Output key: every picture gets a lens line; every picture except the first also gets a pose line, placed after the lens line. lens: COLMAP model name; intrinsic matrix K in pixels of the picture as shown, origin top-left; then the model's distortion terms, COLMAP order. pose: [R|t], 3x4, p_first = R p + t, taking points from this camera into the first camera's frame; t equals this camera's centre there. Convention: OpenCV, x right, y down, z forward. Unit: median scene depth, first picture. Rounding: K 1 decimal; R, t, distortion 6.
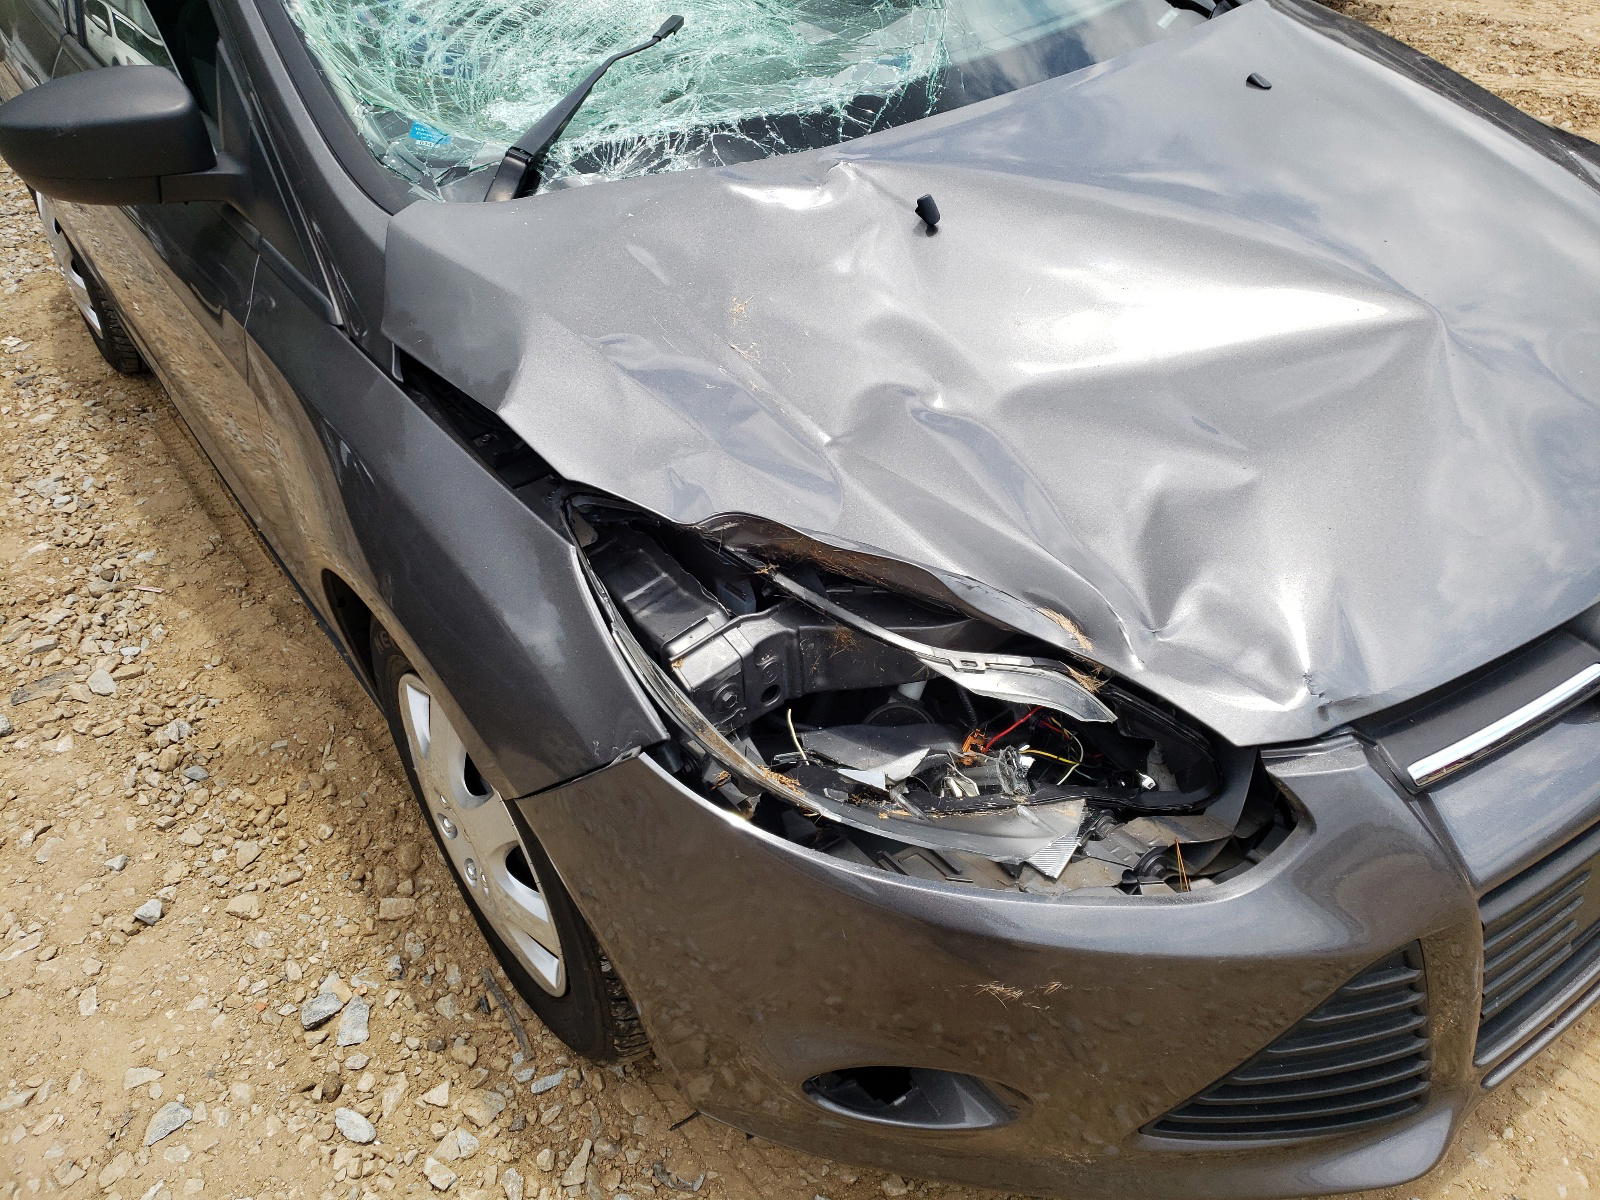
lens RADIAL K [[1268.9, 0, 800.0], [0, 1268.9, 600.0], [0, 0, 1]] dist [0.029521, 0.006615]
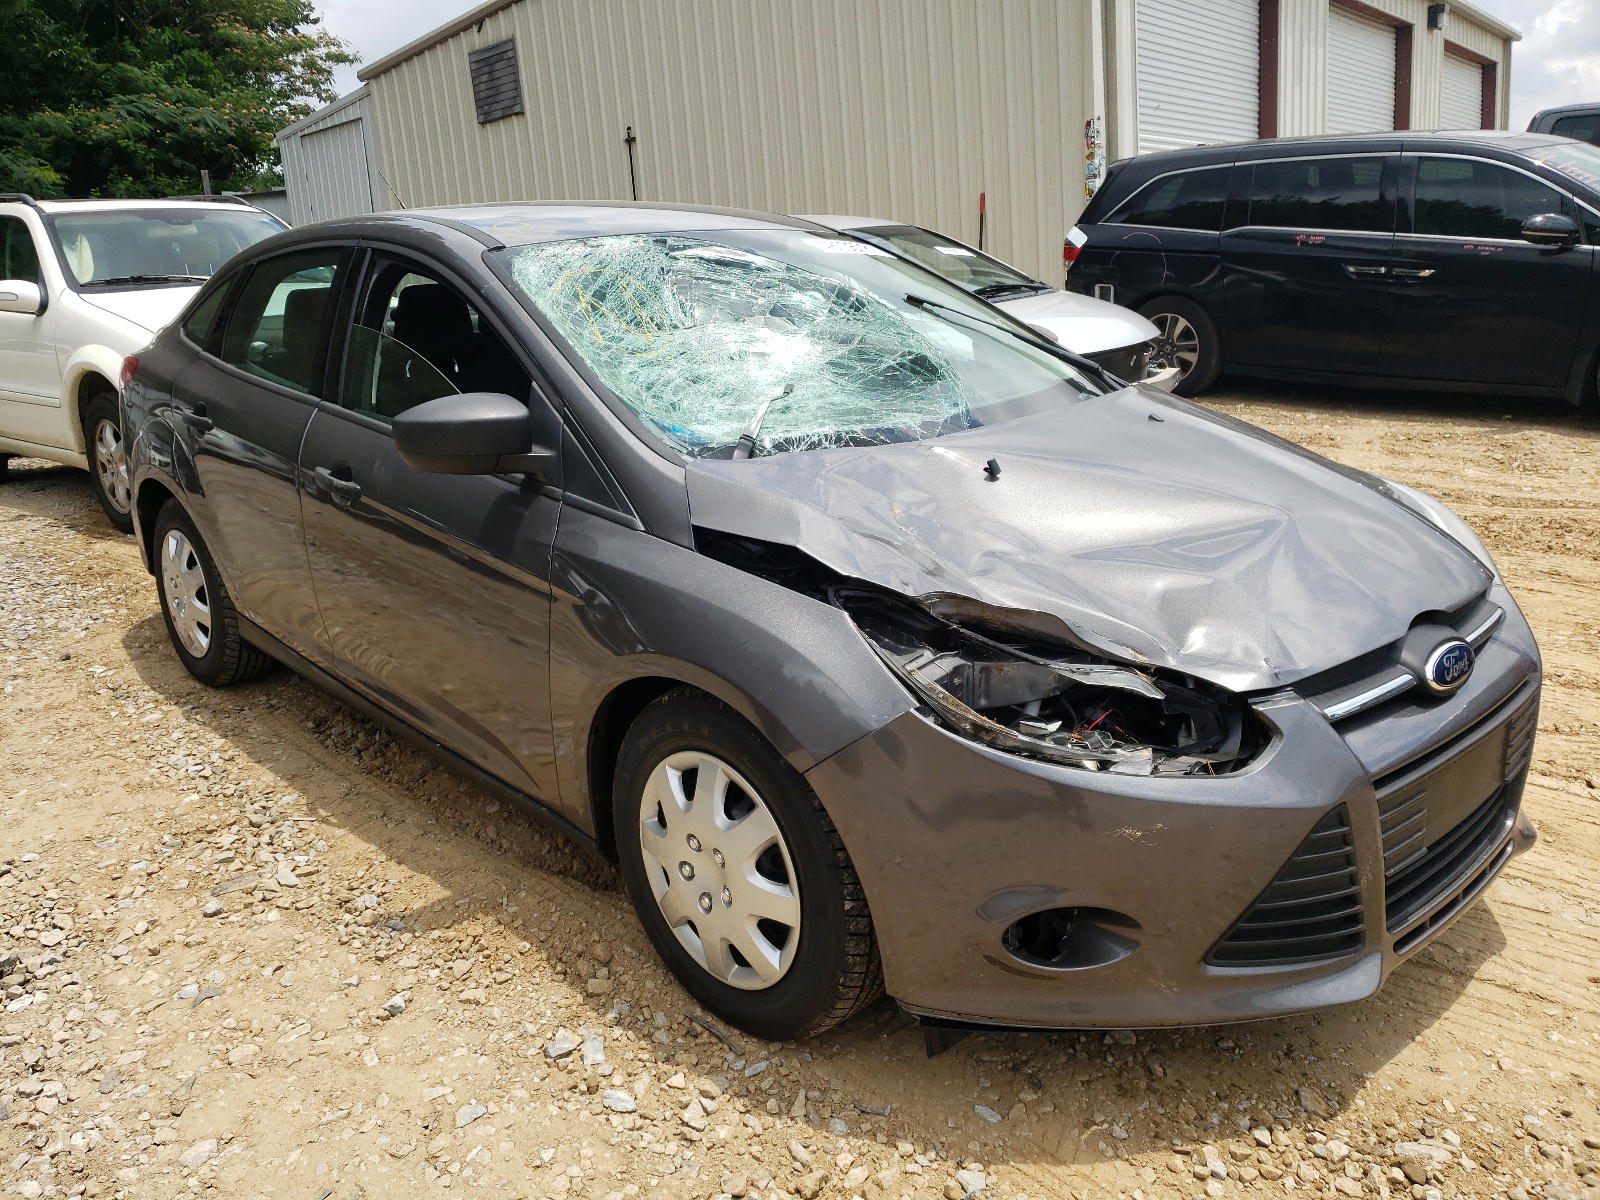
lens RADIAL K [[1268.9, 0, 800.0], [0, 1268.9, 600.0], [0, 0, 1]] dist [0.029521, 0.006615]
pose [[0.991374, 0.000424, 0.131063, -0.279099], [0.042878, 0.943918, -0.327384, 0.298855], [-0.123852, 0.330180, 0.935758, -0.370919]]
